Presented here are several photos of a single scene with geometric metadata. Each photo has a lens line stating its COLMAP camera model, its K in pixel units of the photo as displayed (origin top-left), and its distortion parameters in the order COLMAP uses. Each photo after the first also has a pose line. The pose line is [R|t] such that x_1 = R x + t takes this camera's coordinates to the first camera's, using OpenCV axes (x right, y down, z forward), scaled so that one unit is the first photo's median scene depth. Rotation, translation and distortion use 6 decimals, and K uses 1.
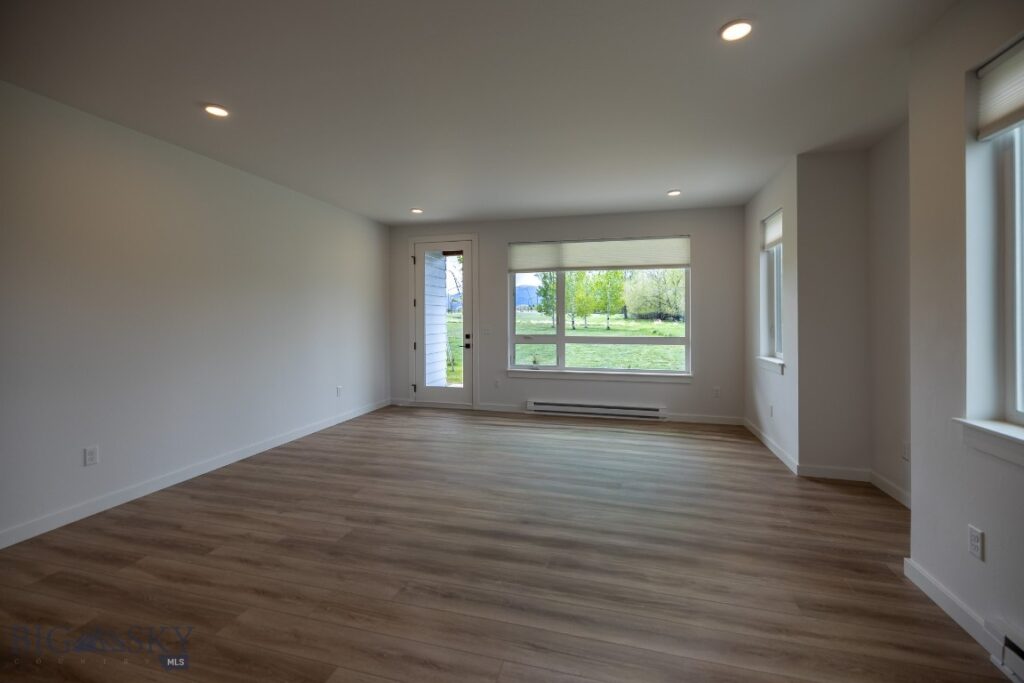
lens RADIAL K [[440.9, 0, 498.9], [0, 440.9, 316.8], [0, 0, 1]] dist [0.000759, -0.000977]
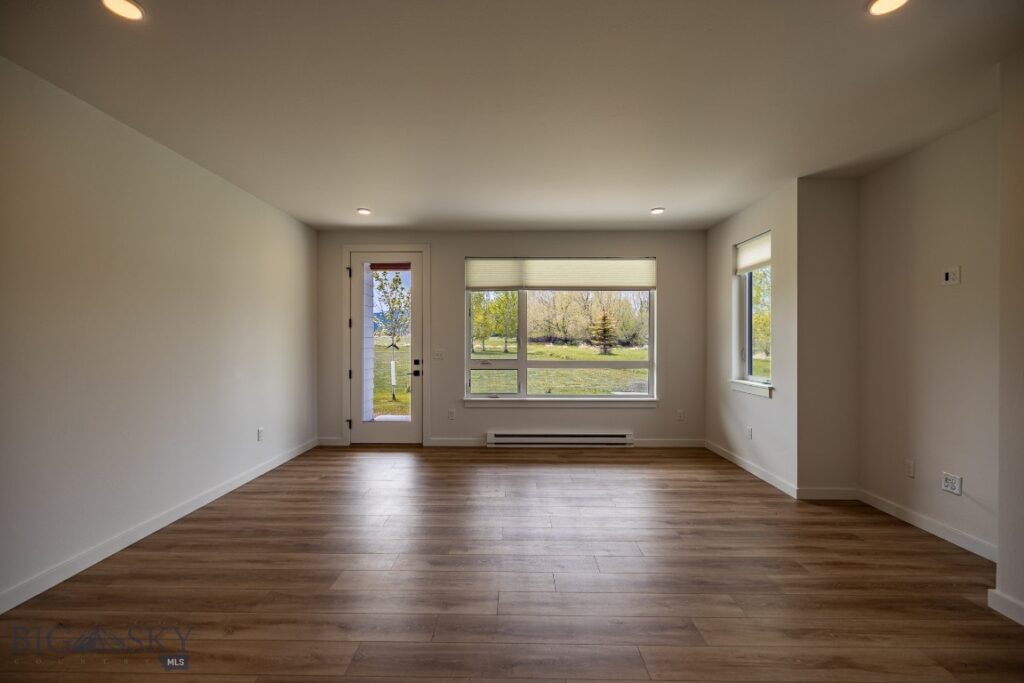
lens RADIAL K [[440.9, 0, 506.5], [0, 440.9, 338.2], [0, 0, 1]] dist [0.000759, -0.000977]
pose [[0.967141, 0.003170, 0.254221, -0.137804], [-0.002059, 0.999987, -0.004635, 0.001147], [-0.254232, 0.003959, 0.967135, 0.131088]]
